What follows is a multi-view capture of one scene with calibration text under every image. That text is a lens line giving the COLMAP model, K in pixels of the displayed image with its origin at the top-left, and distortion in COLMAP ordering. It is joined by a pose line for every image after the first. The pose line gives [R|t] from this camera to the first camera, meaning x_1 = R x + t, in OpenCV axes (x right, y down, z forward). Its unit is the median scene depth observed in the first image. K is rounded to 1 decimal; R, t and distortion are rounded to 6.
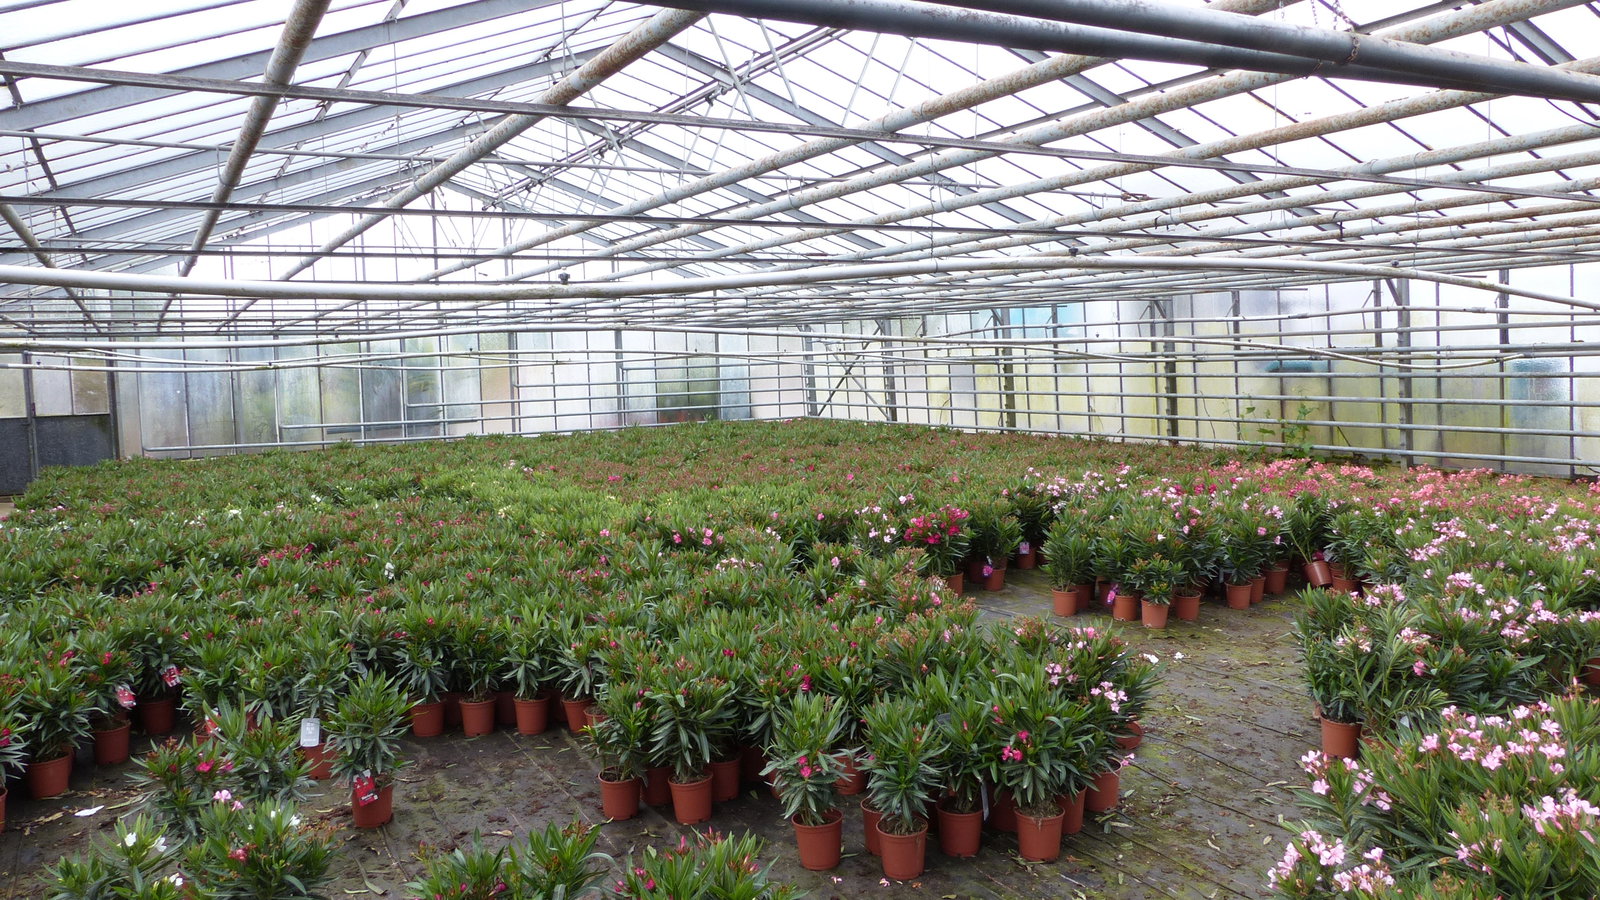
lens RADIAL K [[1201.1, 0, 787.7], [0, 1201.1, 451.8], [0, 0, 1]] dist [-0.028904, 0.027231]
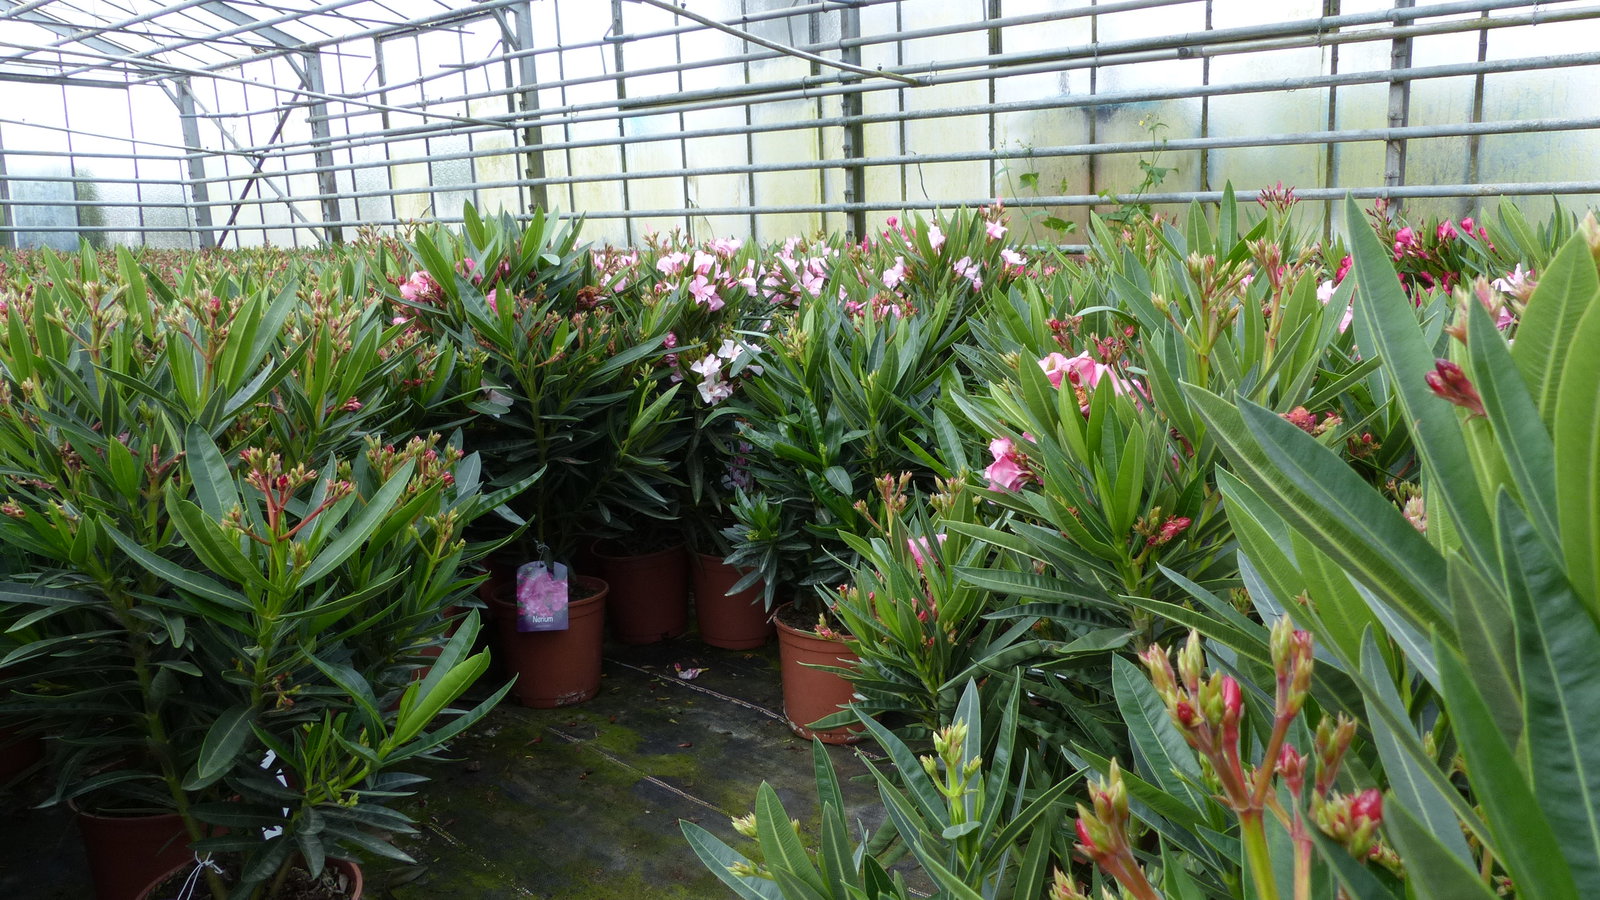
lens RADIAL K [[1201.1, 0, 810.5], [0, 1201.1, 449.7], [0, 0, 1]] dist [-0.028904, 0.027231]
pose [[0.926044, -0.046461, 0.374544, 0.089886], [0.013050, 0.995742, 0.091253, 0.022441], [-0.377189, -0.079617, 0.922708, 0.439234]]
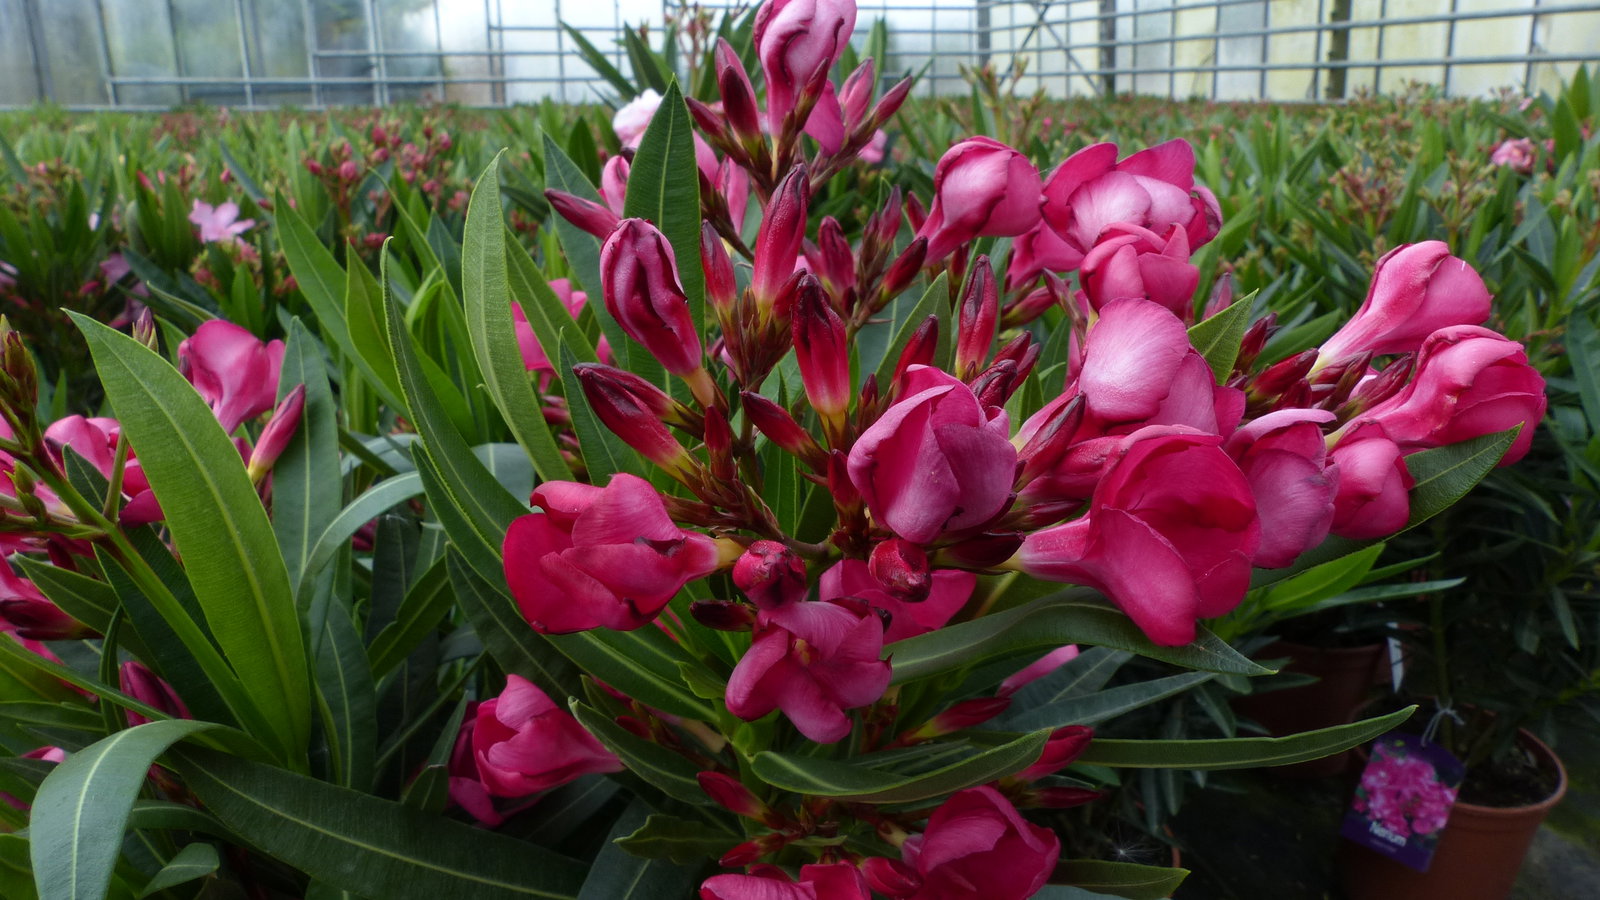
lens RADIAL K [[1201.1, 0, 807.9], [0, 1201.1, 451.6], [0, 0, 1]] dist [-0.028904, 0.027231]
pose [[0.982829, 0.071638, -0.170045, 0.063371], [-0.033216, 0.975191, 0.218857, 0.021623], [0.181505, -0.209451, 0.960826, 0.438984]]
